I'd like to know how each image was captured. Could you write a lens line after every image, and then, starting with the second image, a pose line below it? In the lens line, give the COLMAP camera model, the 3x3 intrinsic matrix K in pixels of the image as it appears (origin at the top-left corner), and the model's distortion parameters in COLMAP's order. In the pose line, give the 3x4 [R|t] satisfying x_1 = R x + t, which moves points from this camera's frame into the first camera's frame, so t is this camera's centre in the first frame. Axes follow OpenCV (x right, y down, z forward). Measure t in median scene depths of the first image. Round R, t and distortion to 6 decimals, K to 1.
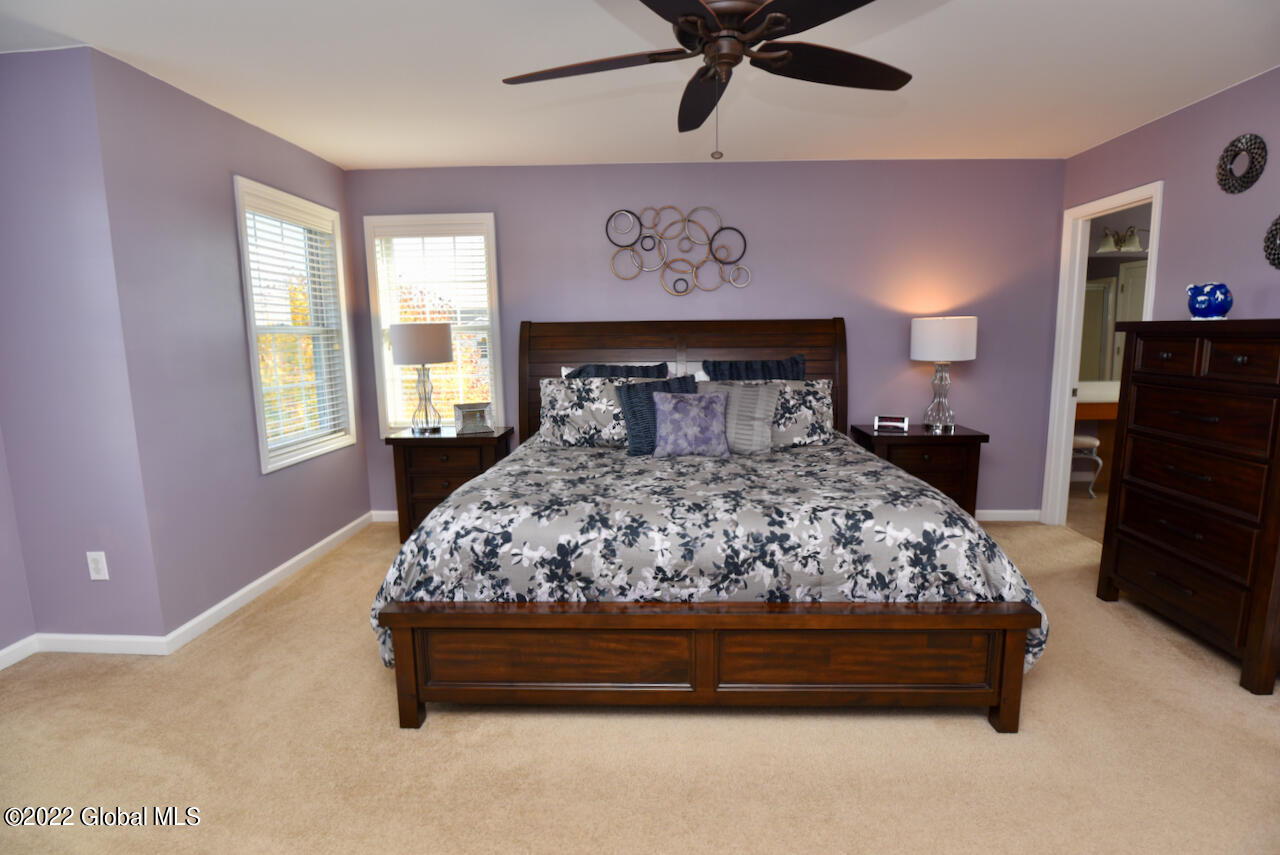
lens RADIAL K [[627.9, 0, 652.6], [0, 627.9, 431.4], [0, 0, 1]] dist [-0.022290, -0.003808]
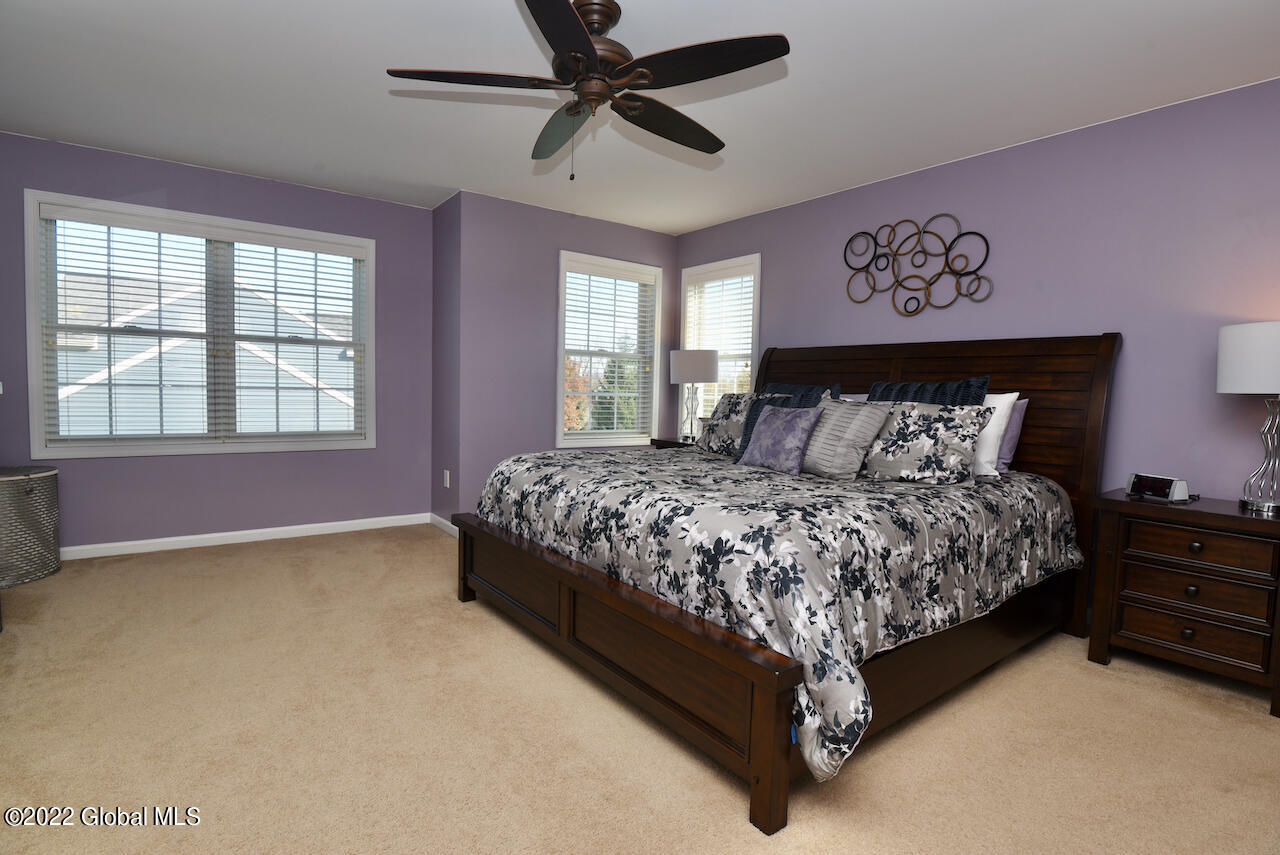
lens RADIAL K [[627.9, 0, 650.7], [0, 627.9, 431.2], [0, 0, 1]] dist [-0.022290, -0.003808]
pose [[0.631367, 0.079349, -0.771414, 1.003506], [-0.153419, 0.987871, -0.023953, 0.046495], [0.760157, 0.133472, 0.635883, 0.345572]]
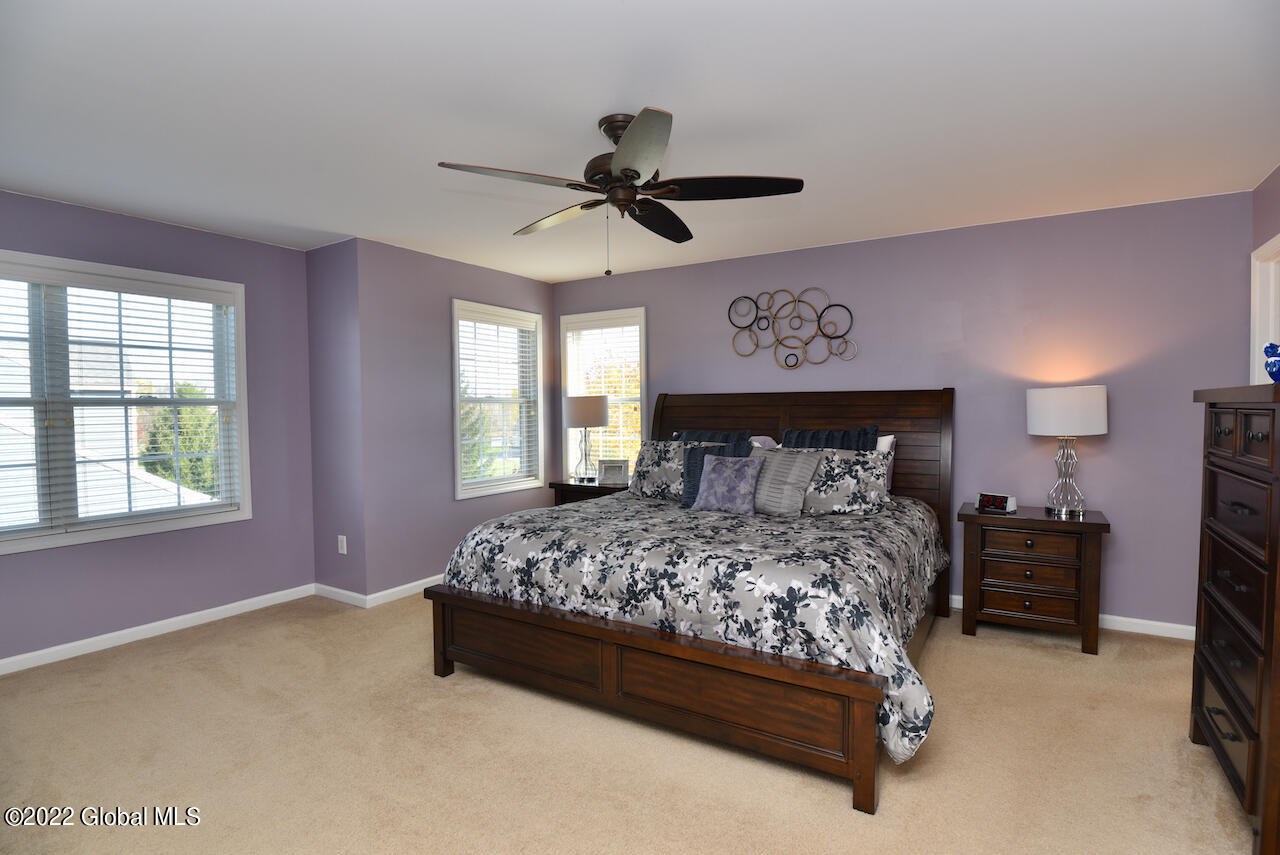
lens RADIAL K [[627.9, 0, 651.3], [0, 627.9, 429.9], [0, 0, 1]] dist [-0.022290, -0.003808]
pose [[0.868845, 0.022442, -0.494575, 0.729557], [-0.078115, 0.992673, -0.092186, 0.008976], [0.488883, 0.118729, 0.864232, -0.068573]]
